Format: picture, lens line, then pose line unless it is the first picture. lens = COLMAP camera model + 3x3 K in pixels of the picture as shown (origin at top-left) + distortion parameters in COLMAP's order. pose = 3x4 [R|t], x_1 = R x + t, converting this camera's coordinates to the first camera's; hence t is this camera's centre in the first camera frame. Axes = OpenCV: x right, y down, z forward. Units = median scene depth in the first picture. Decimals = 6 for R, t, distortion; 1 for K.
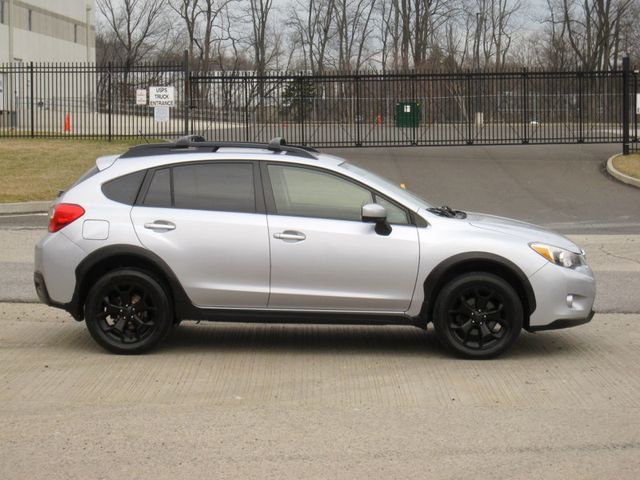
lens RADIAL K [[1591.3, 0, 320.0], [0, 1591.3, 240.0], [0, 0, 1]] dist [-0.112827, -0.385567]
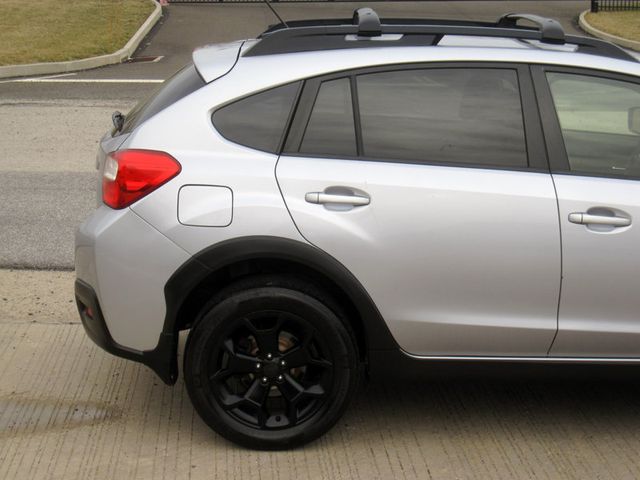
lens RADIAL K [[1300.0, 0, 320.0], [0, 1300.0, 240.0], [0, 0, 1]] dist [-0.076982, -0.334304]
pose [[0.997704, -0.007509, 0.067306, -0.130575], [-0.001114, 0.991880, 0.127169, -0.046144], [-0.067714, -0.126952, 0.989595, 0.587460]]
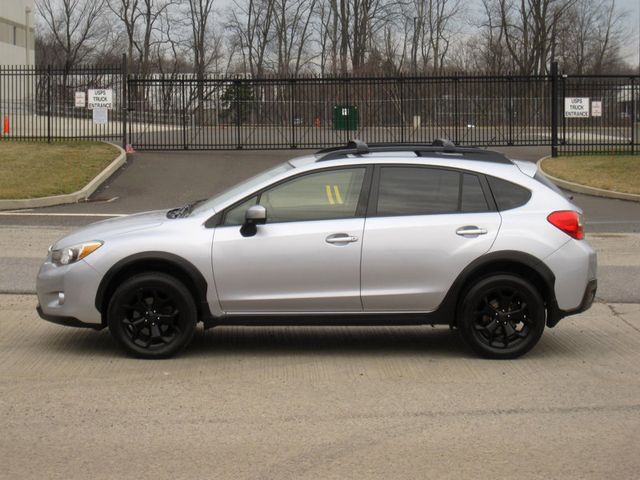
lens RADIAL K [[1591.3, 0, 320.0], [0, 1591.3, 240.0], [0, 0, 1]] dist [-0.112827, -0.385567]
pose [[0.999281, 0.000888, 0.037894, 0.008985], [-0.000814, 0.999998, -0.001985, 0.006311], [-0.037896, 0.001953, 0.999280, -0.069141]]
